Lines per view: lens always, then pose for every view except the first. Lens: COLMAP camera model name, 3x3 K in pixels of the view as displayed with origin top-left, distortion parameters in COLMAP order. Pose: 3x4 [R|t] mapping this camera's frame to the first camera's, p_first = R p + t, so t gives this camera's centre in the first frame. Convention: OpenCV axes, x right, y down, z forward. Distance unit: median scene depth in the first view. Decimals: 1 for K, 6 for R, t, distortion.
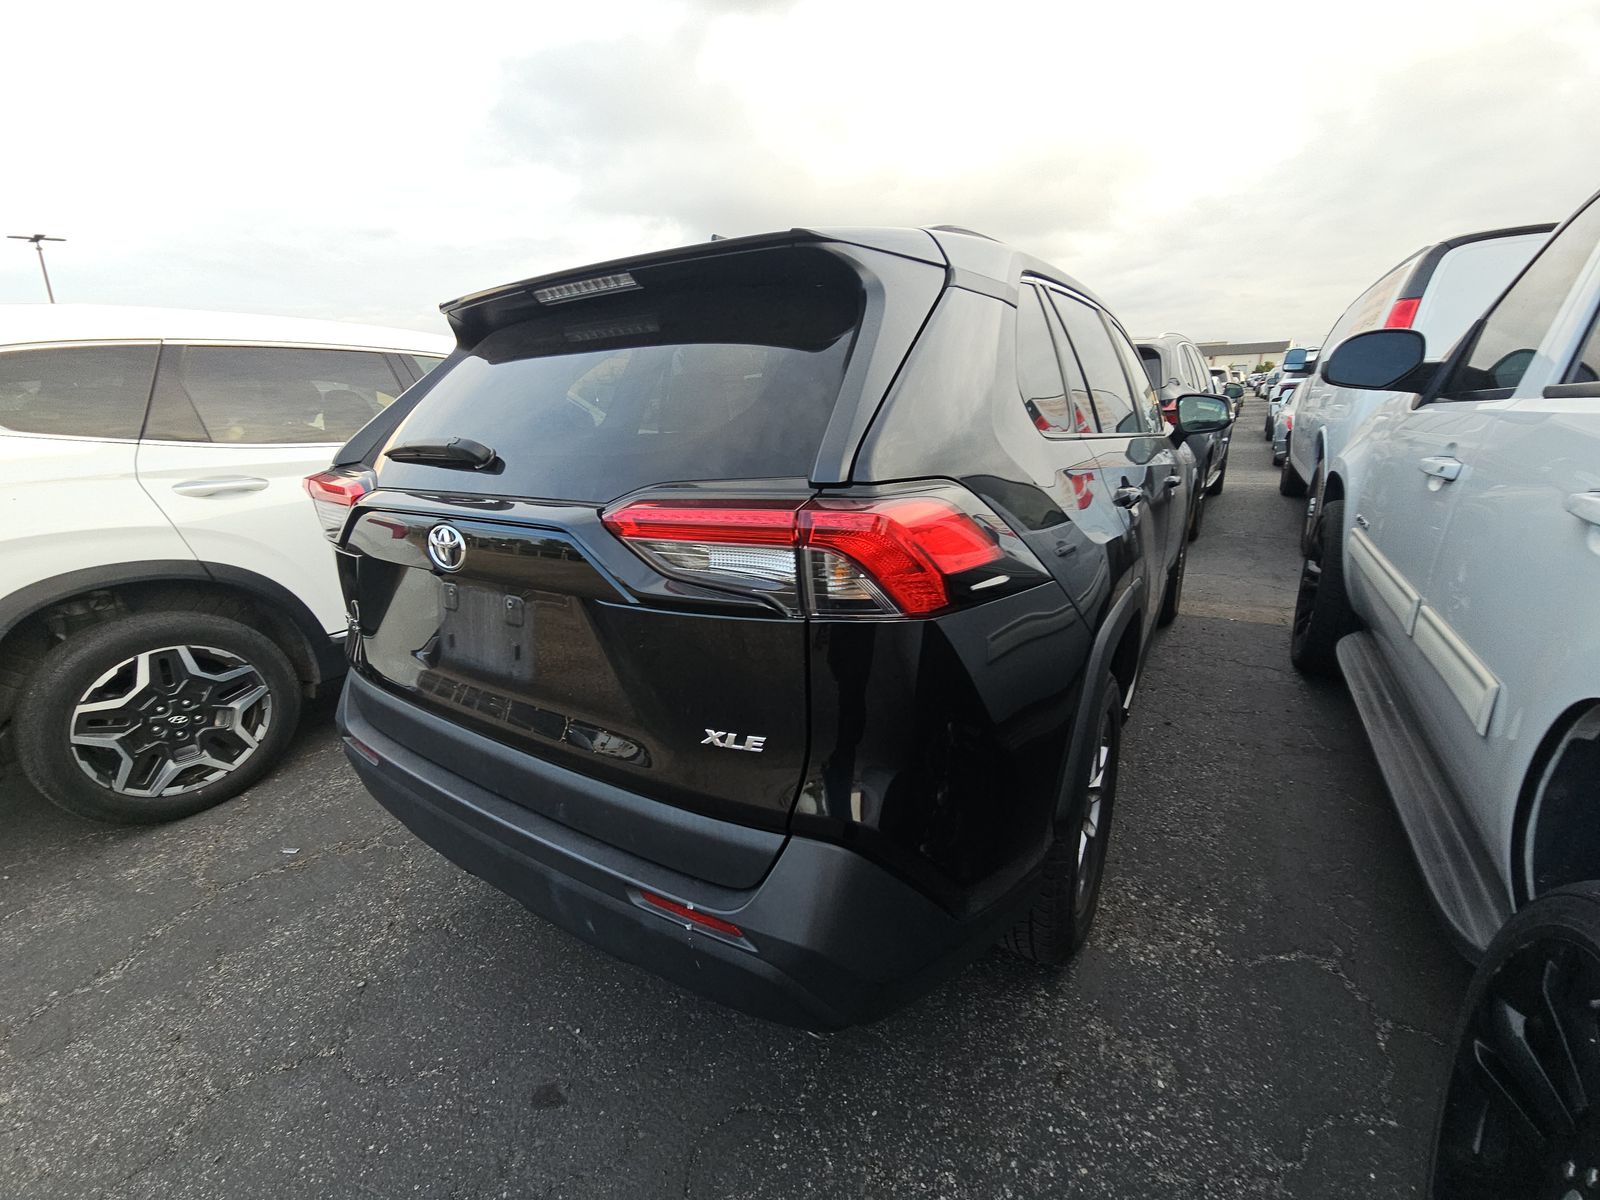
lens RADIAL K [[644.3, 0, 800.0], [0, 644.3, 600.0], [0, 0, 1]] dist [0.022824, -0.014837]
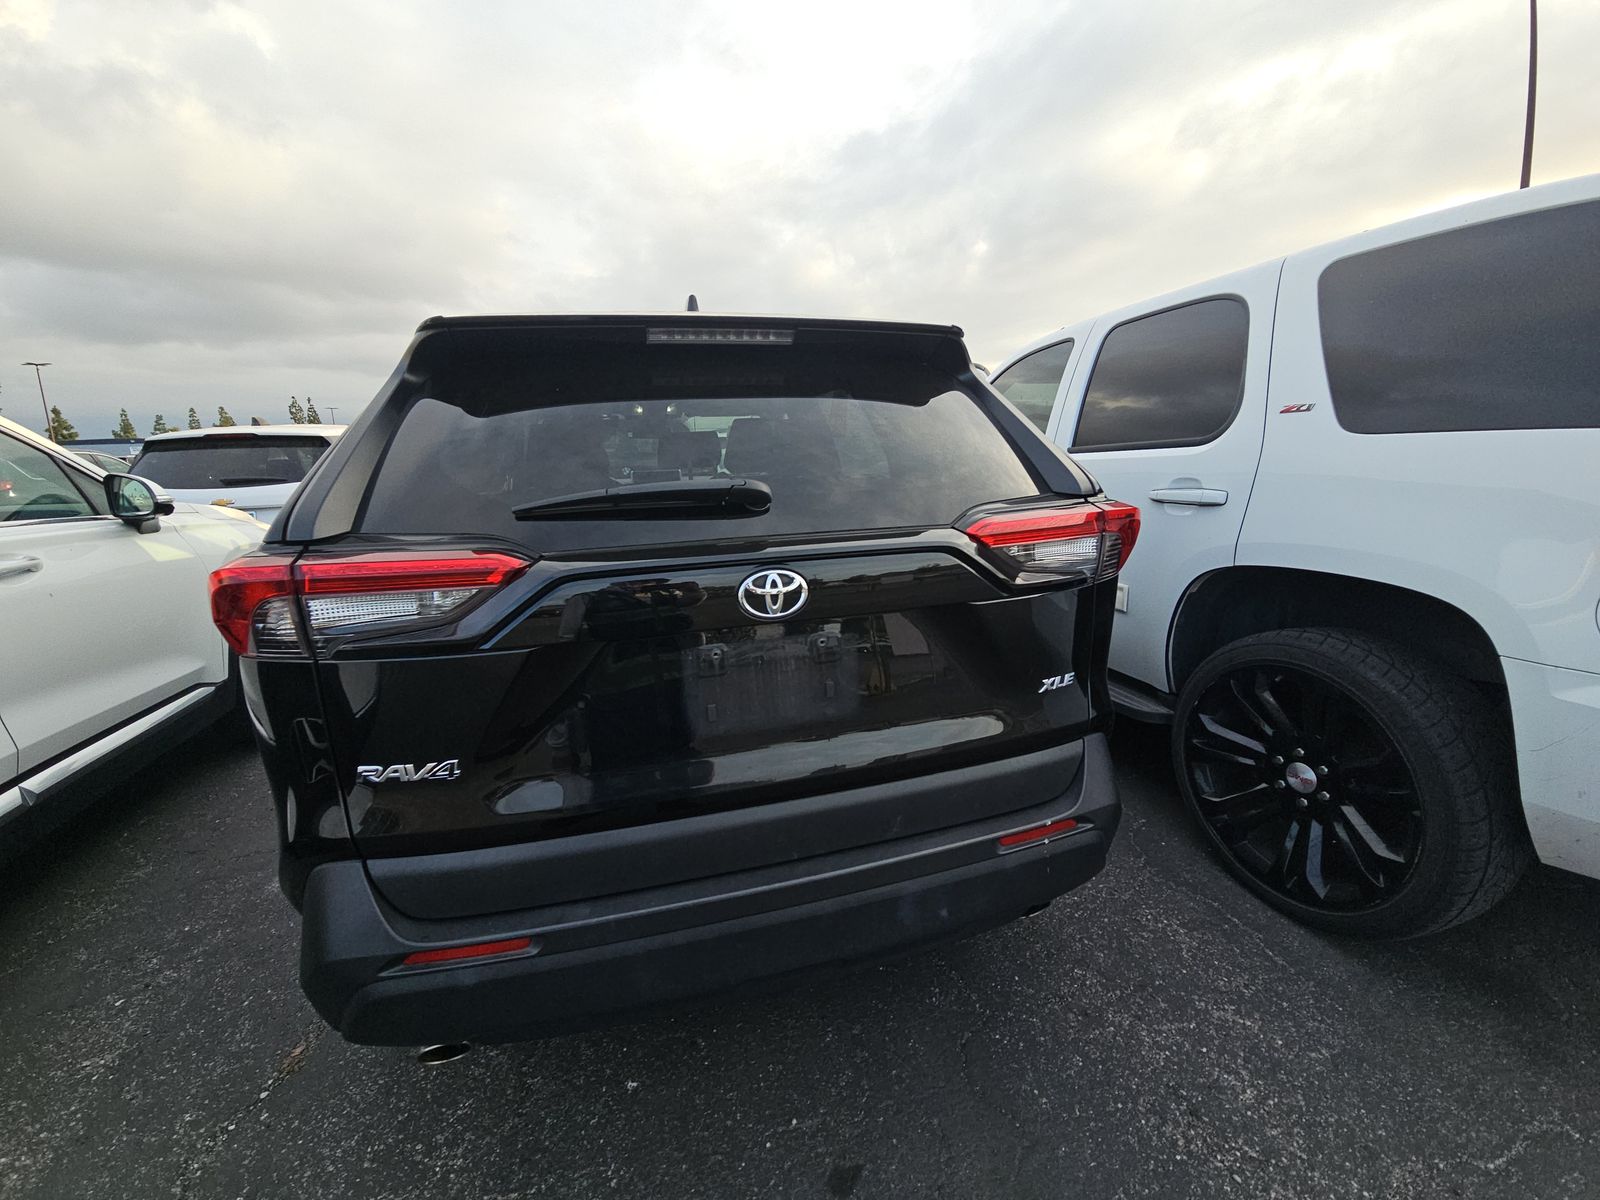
lens RADIAL K [[644.3, 0, 800.0], [0, 644.3, 600.0], [0, 0, 1]] dist [0.022824, -0.014837]
pose [[0.666856, -0.159652, 0.727883, -1.097127], [0.227539, 0.973756, 0.005120, -0.064238], [-0.709598, 0.162207, 0.685682, 0.313207]]
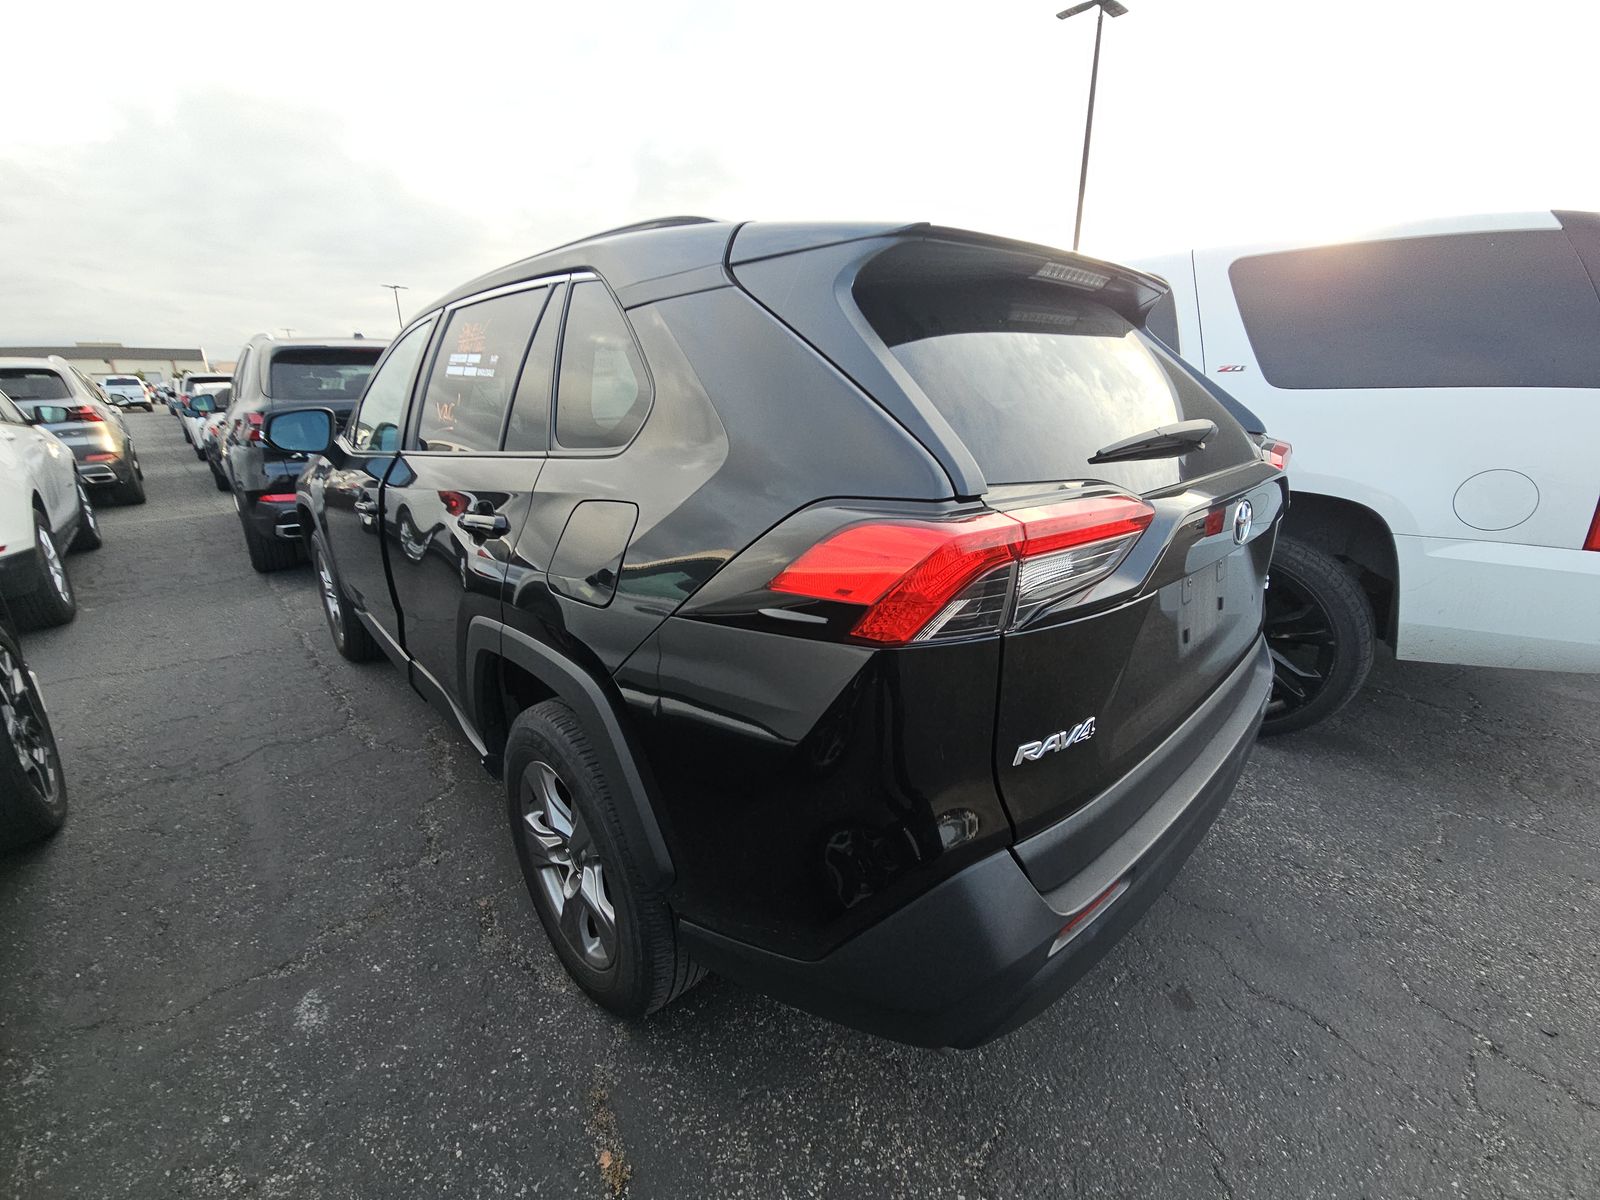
lens RADIAL K [[643.7, 0, 800.0], [0, 643.7, 600.0], [0, 0, 1]] dist [-0.002607, -0.000422]
pose [[0.244337, -0.275362, 0.929772, -1.590317], [0.287974, 0.936181, 0.201583, -0.351774], [-0.925943, 0.218496, 0.308040, 1.267954]]
